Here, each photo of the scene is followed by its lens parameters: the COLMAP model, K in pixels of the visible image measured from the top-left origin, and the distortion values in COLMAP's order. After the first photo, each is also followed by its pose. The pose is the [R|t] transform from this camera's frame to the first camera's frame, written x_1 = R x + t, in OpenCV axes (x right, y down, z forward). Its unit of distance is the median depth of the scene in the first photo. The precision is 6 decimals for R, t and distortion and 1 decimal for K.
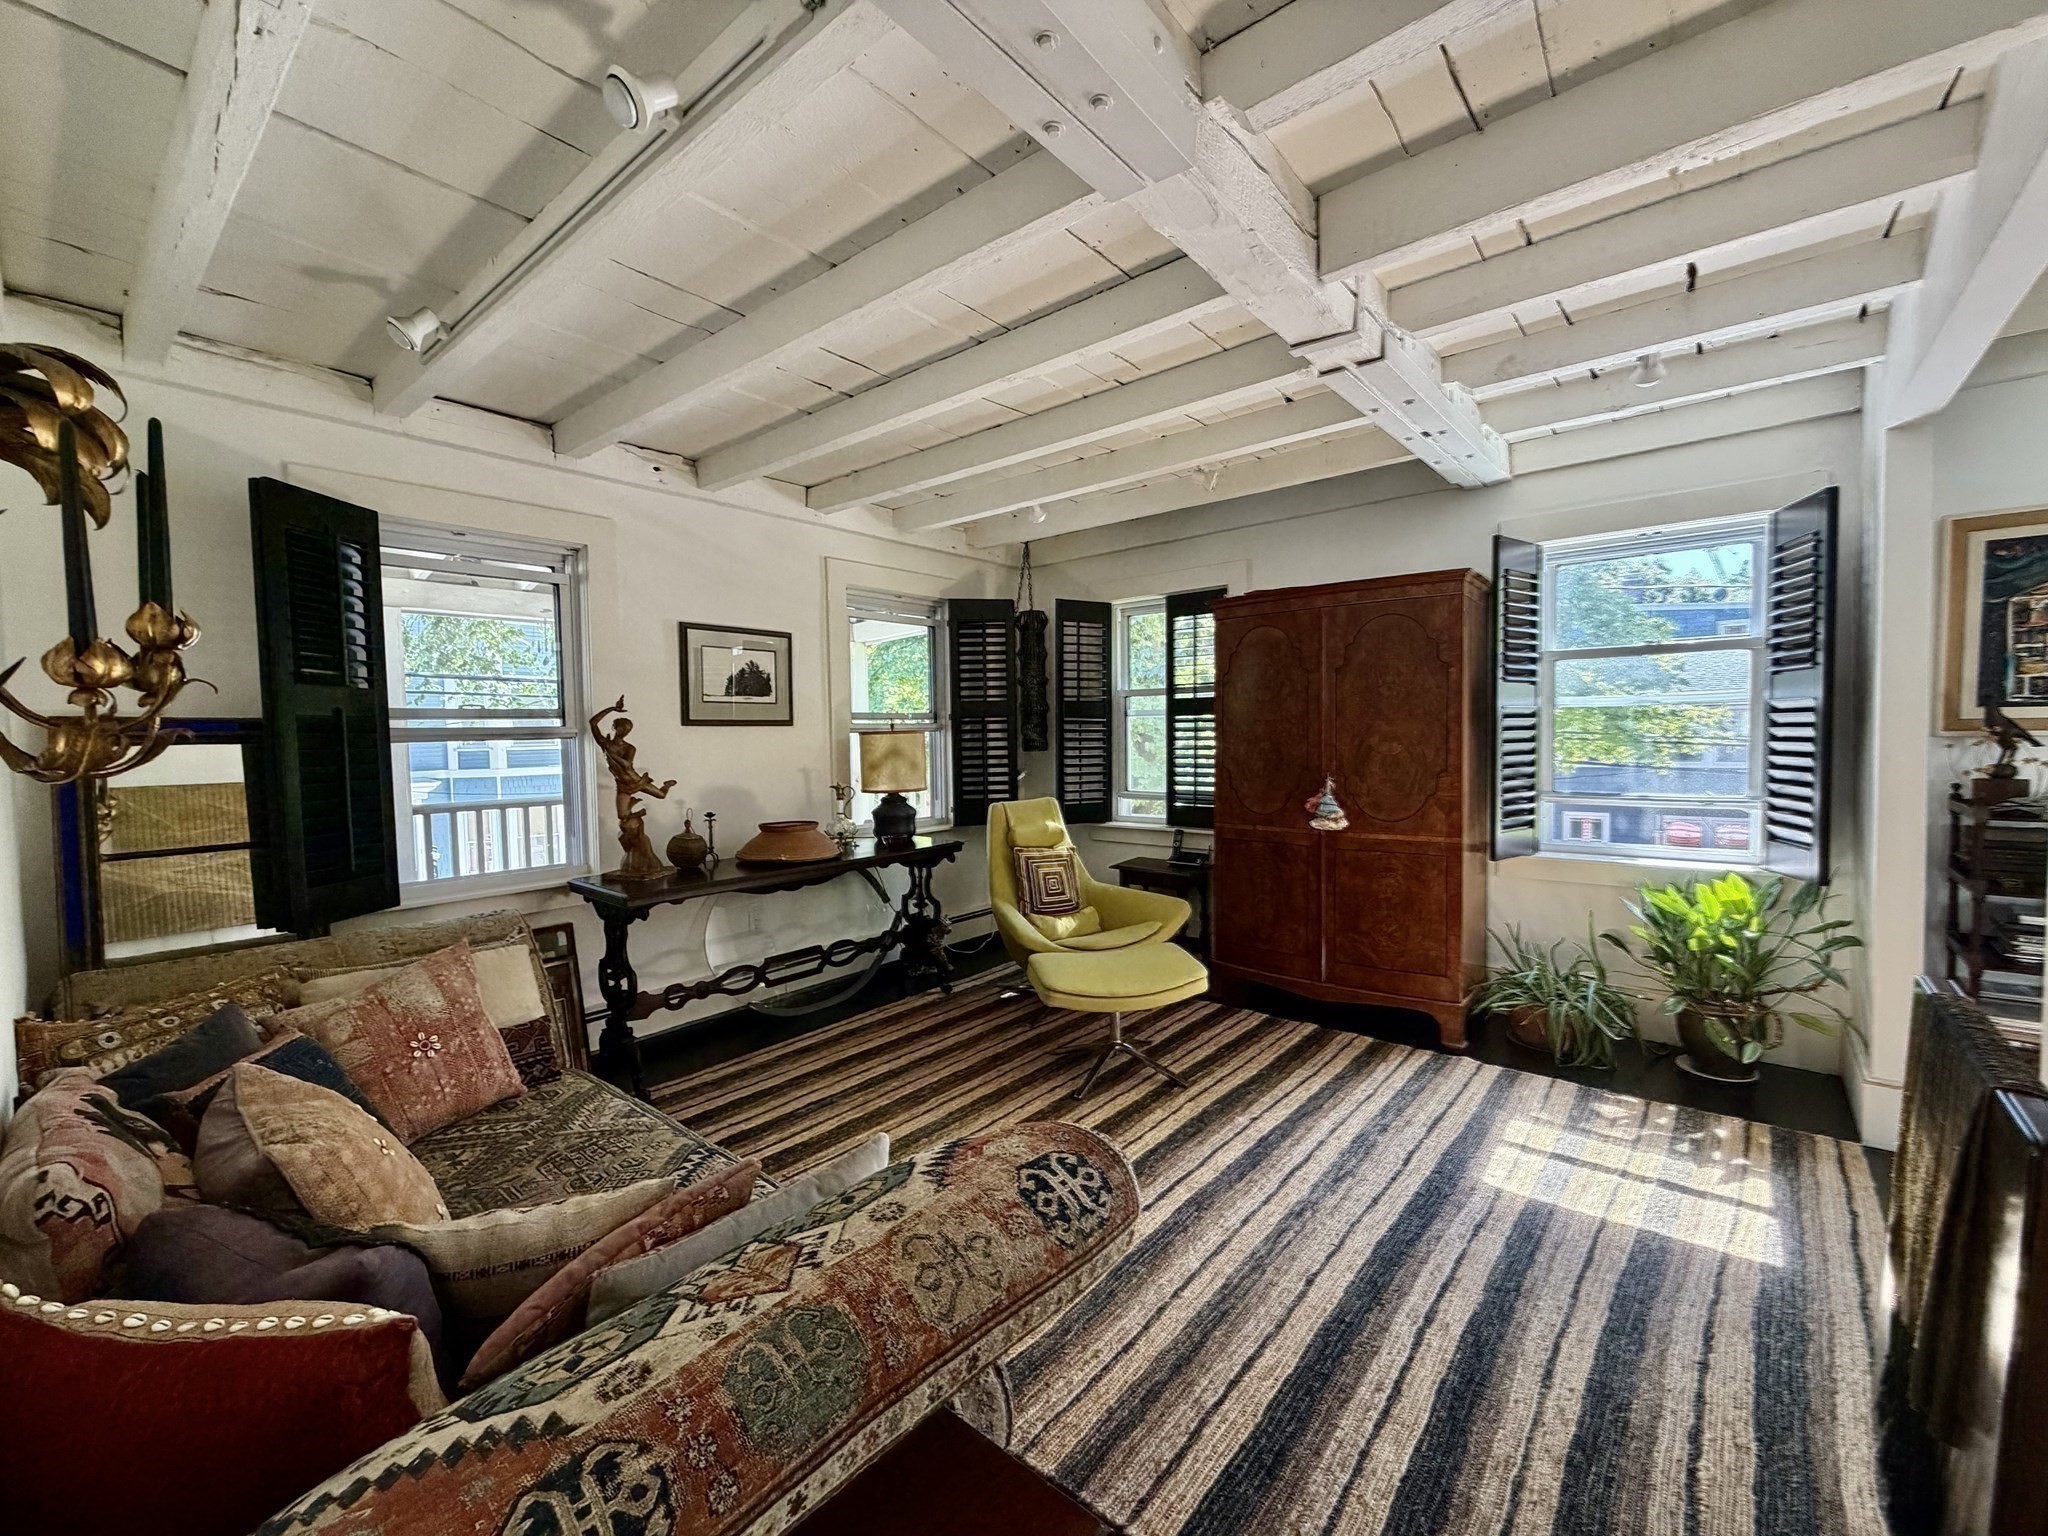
lens RADIAL K [[818.5, 0, 1017.2], [0, 818.5, 769.0], [0, 0, 1]] dist [-0.000805, 0.000357]
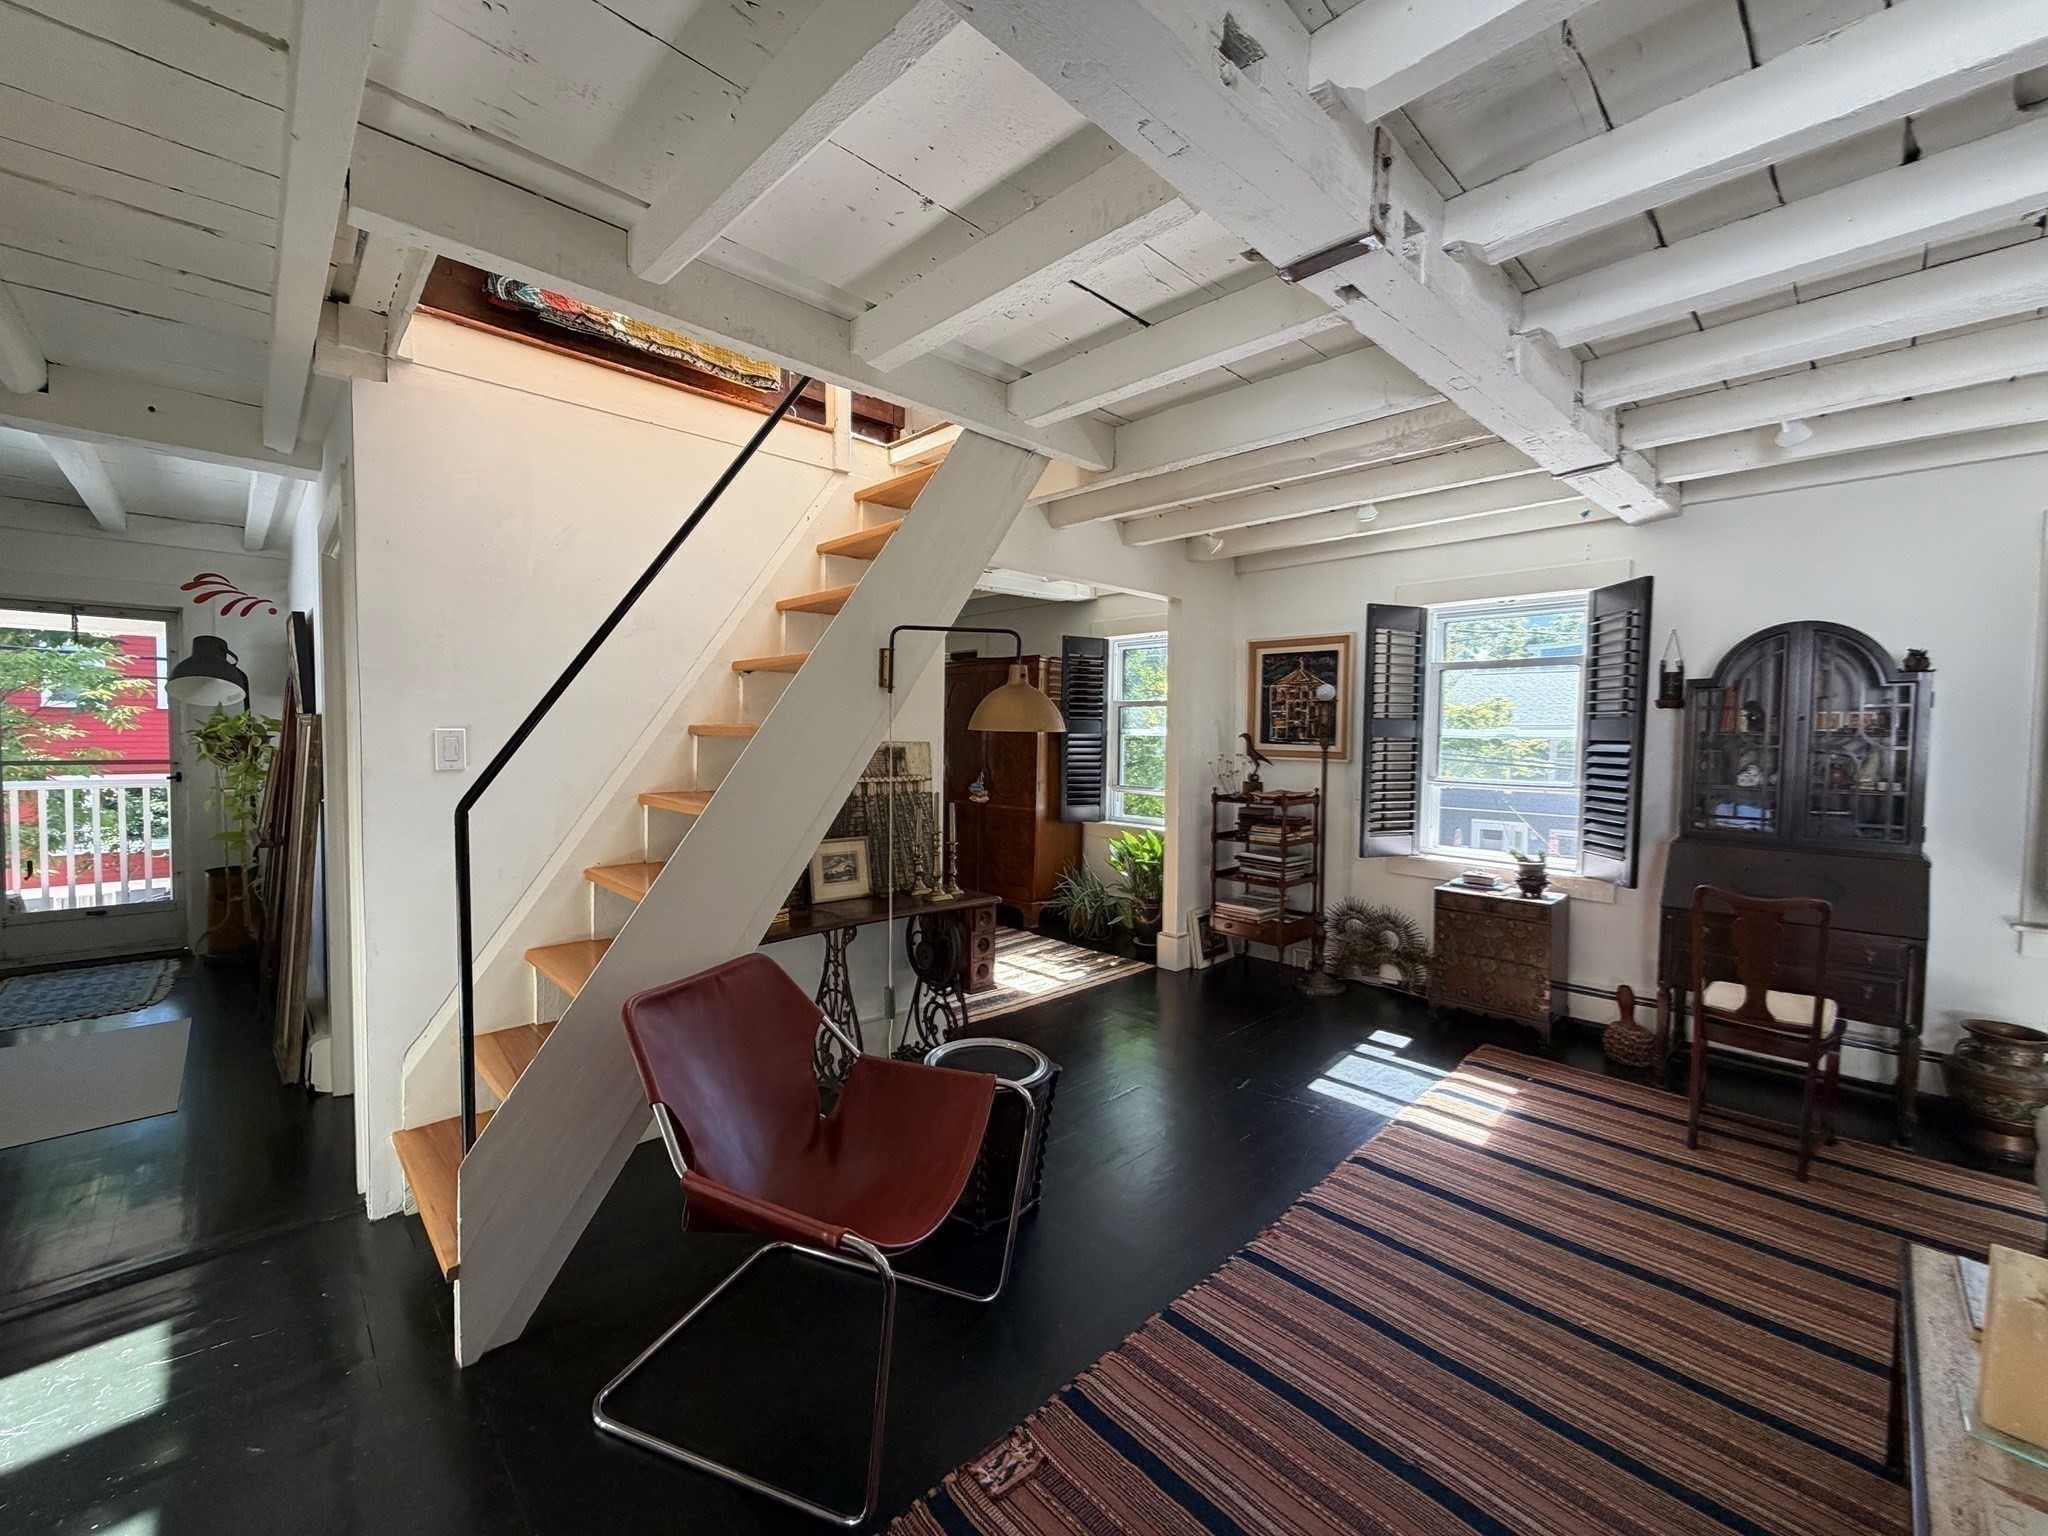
lens RADIAL K [[818.5, 0, 1017.2], [0, 818.5, 769.0], [0, 0, 1]] dist [-0.000805, 0.000357]
pose [[0.994731, 0.035937, -0.096013, 0.812029], [-0.035829, 0.999354, 0.002845, -0.002758], [0.096053, 0.000610, 0.995376, -0.903675]]
